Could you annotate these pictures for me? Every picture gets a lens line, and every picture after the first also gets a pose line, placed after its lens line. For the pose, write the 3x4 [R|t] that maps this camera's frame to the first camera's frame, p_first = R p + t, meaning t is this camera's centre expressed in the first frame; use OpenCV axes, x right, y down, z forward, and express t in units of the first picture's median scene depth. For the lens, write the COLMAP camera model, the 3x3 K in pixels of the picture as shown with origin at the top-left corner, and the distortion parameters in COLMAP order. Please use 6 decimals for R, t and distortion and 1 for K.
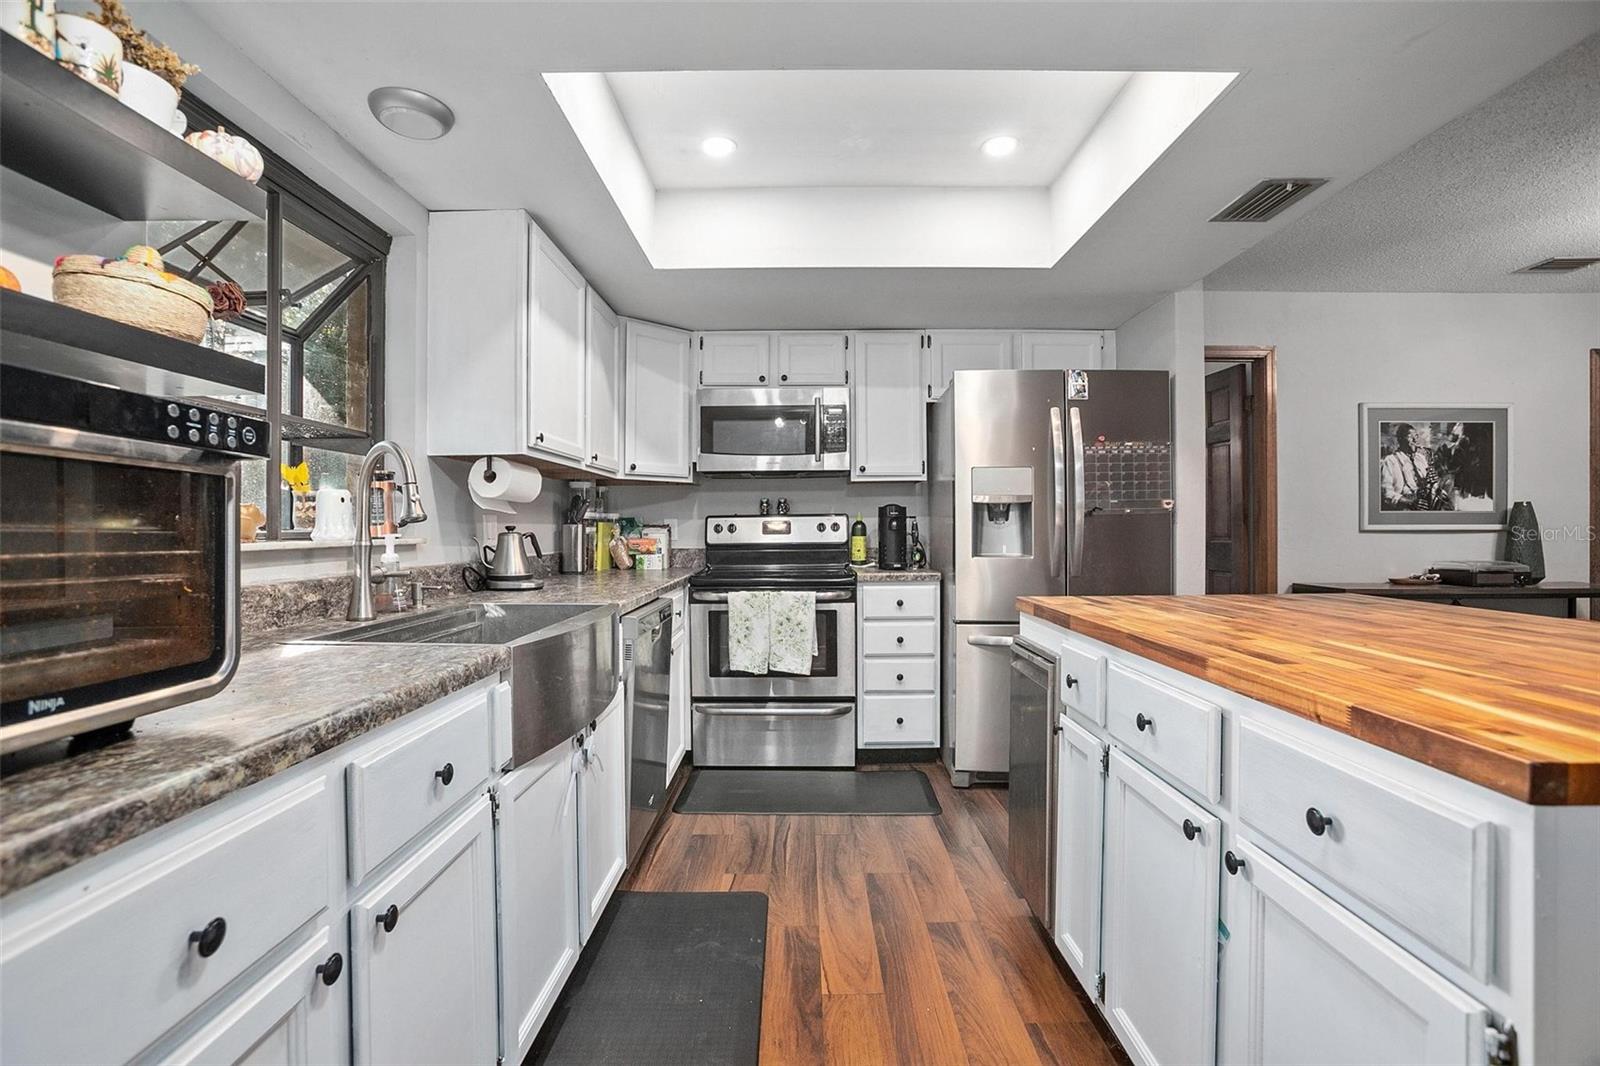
lens RADIAL K [[733.7, 0, 800.8], [0, 733.7, 527.2], [0, 0, 1]] dist [-0.078302, 0.035380]
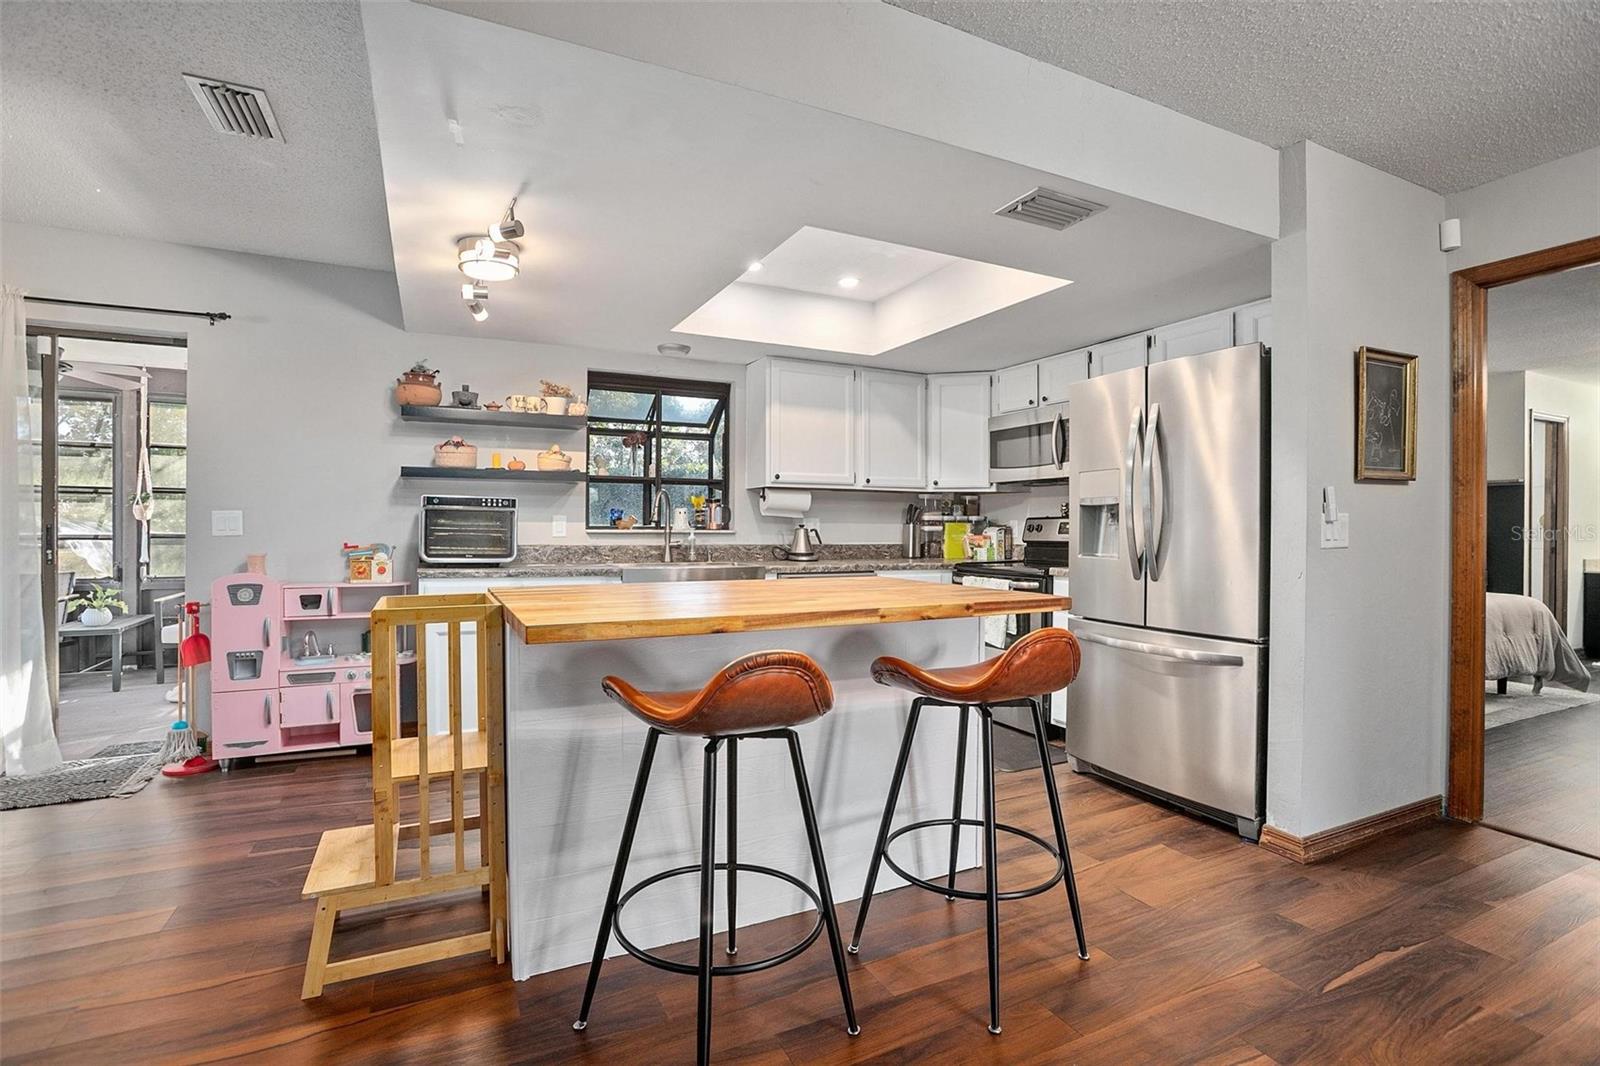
lens RADIAL K [[750.9, 0, 800.6], [0, 750.9, 526.9], [0, 0, 1]] dist [-0.084983, 0.038300]
pose [[0.443760, 0.007216, -0.896117, 0.950998], [-0.006998, 0.999965, 0.004587, -0.003777], [0.896118, 0.004235, 0.443795, 0.141480]]
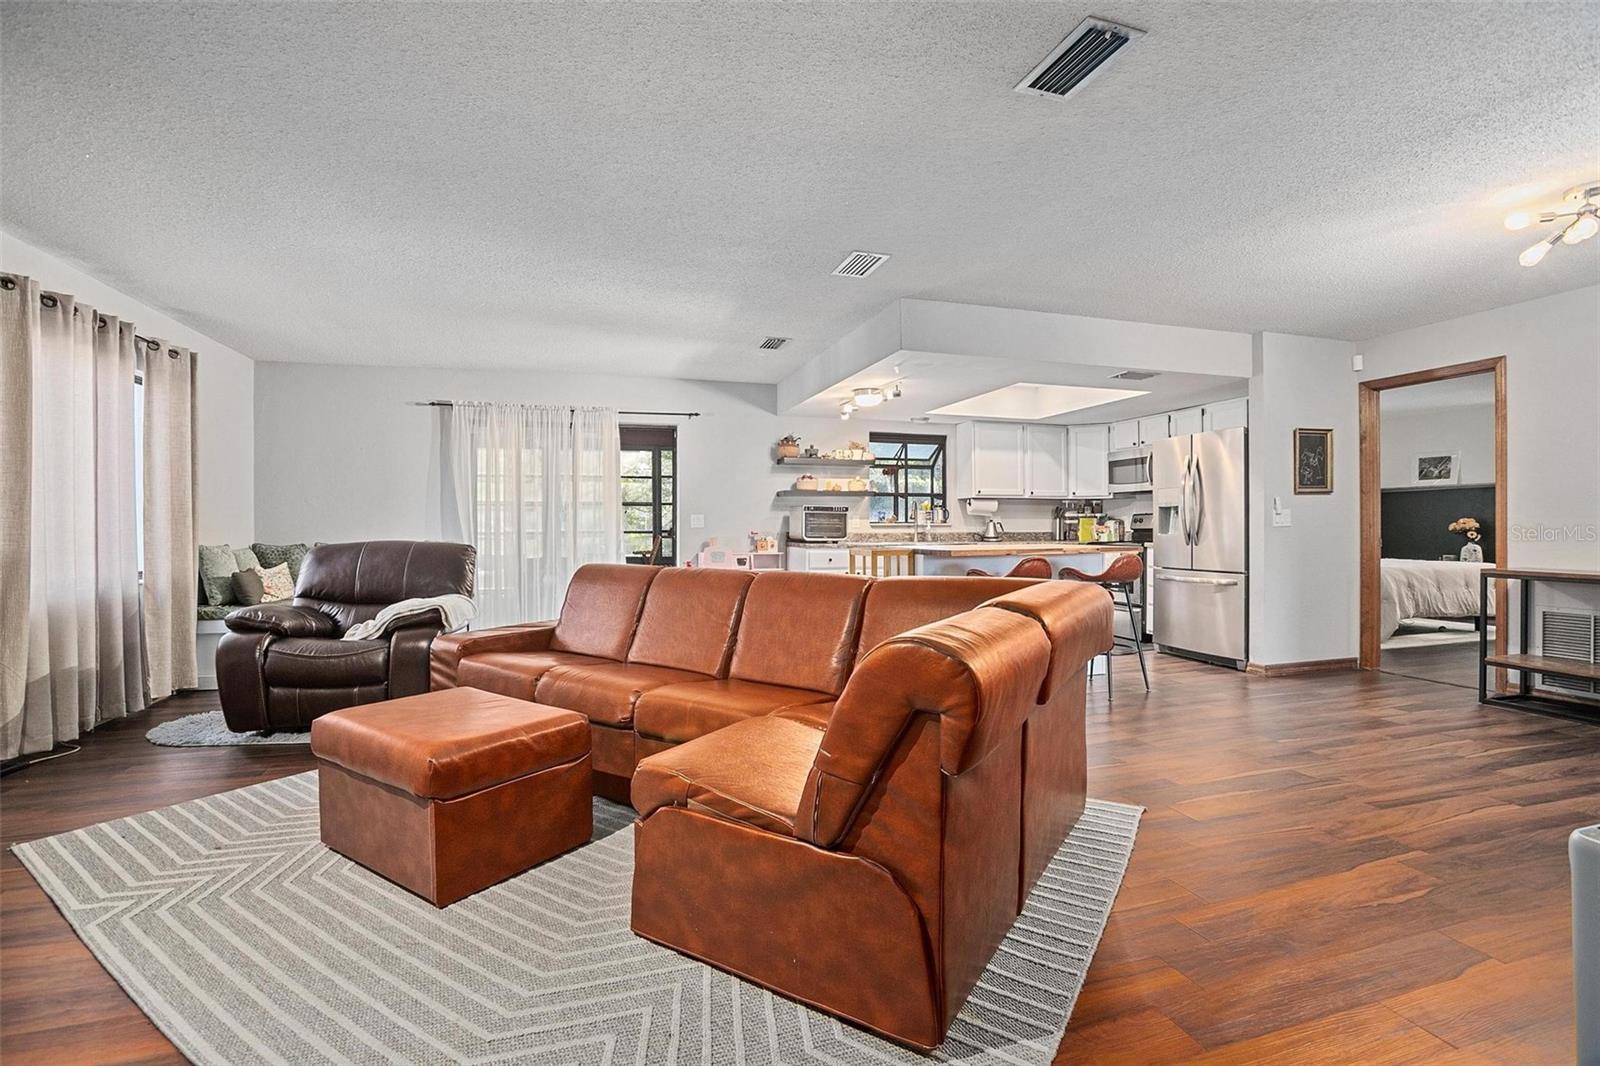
lens RADIAL K [[733.7, 0, 800.8], [0, 733.7, 527.2], [0, 0, 1]] dist [-0.078302, 0.035380]
pose [[0.296586, 0.003530, -0.955000, 1.680321], [0.002558, 0.999987, 0.004491, 0.009405], [0.955003, -0.003775, 0.296573, -0.468291]]
